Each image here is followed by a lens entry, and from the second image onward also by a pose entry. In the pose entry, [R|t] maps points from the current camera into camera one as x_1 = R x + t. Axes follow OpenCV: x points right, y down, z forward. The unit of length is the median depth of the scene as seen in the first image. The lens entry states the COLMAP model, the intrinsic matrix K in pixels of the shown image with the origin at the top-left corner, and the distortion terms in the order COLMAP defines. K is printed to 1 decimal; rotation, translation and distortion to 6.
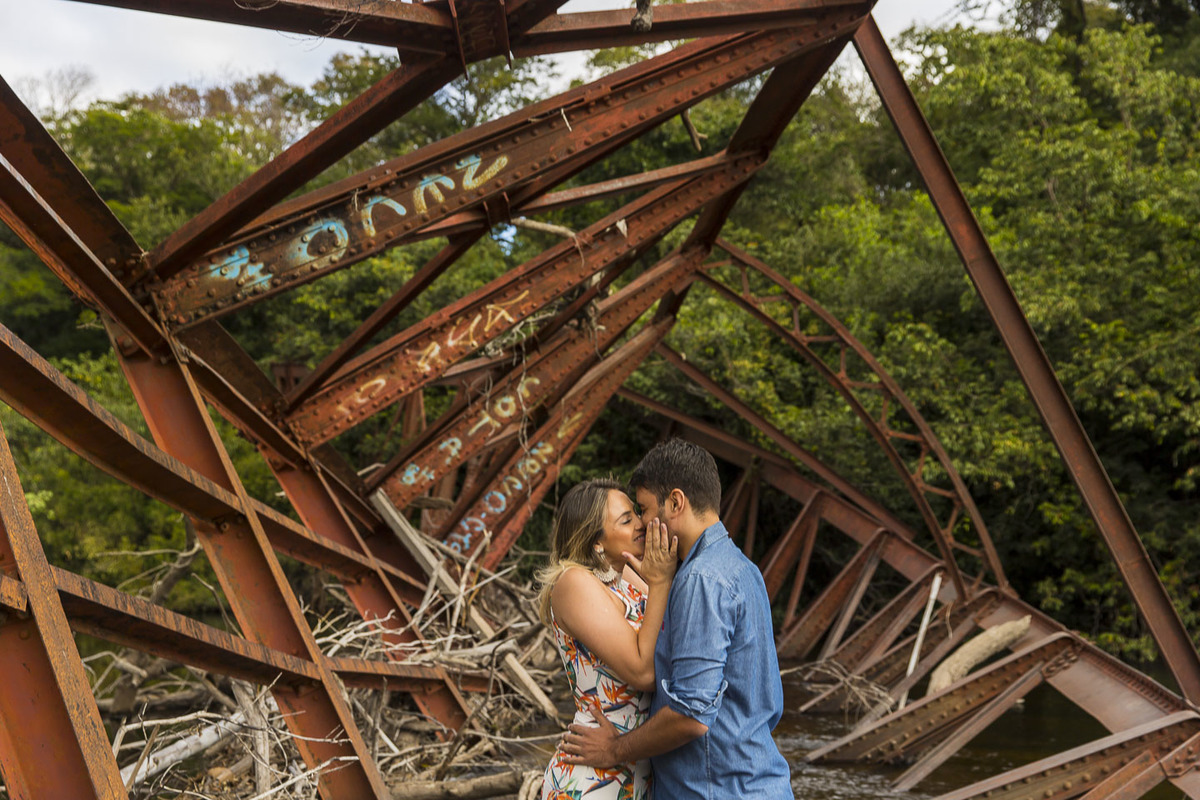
lens RADIAL K [[1644.1, 0, 600.0], [0, 1644.1, 399.8], [0, 0, 1]] dist [0.010622, 0.000000]
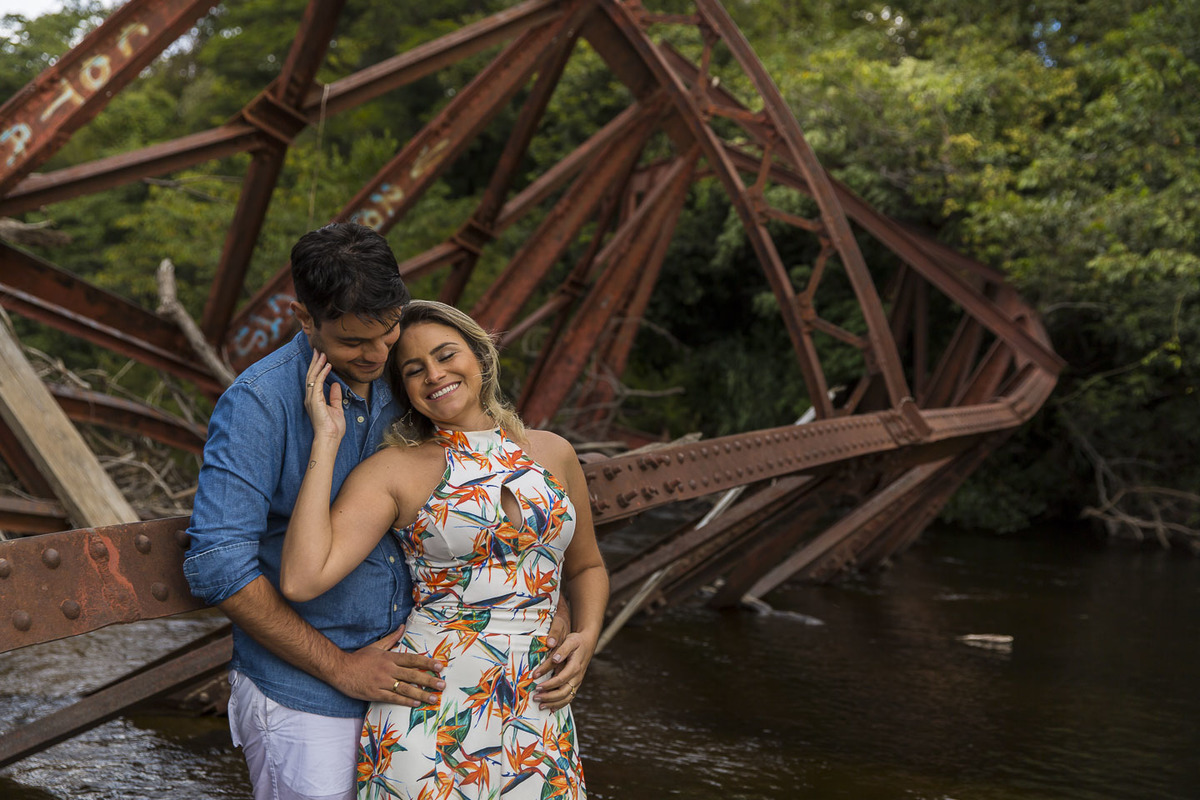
lens RADIAL K [[1644.1, 0, 600.0], [0, 1644.1, 400.2], [0, 0, 1]] dist [0.010622, 0.000000]
pose [[0.930457, 0.046545, -0.363433, 0.290289], [-0.025557, 0.997727, 0.062348, 0.069571], [0.365509, -0.048723, 0.929532, 0.418409]]
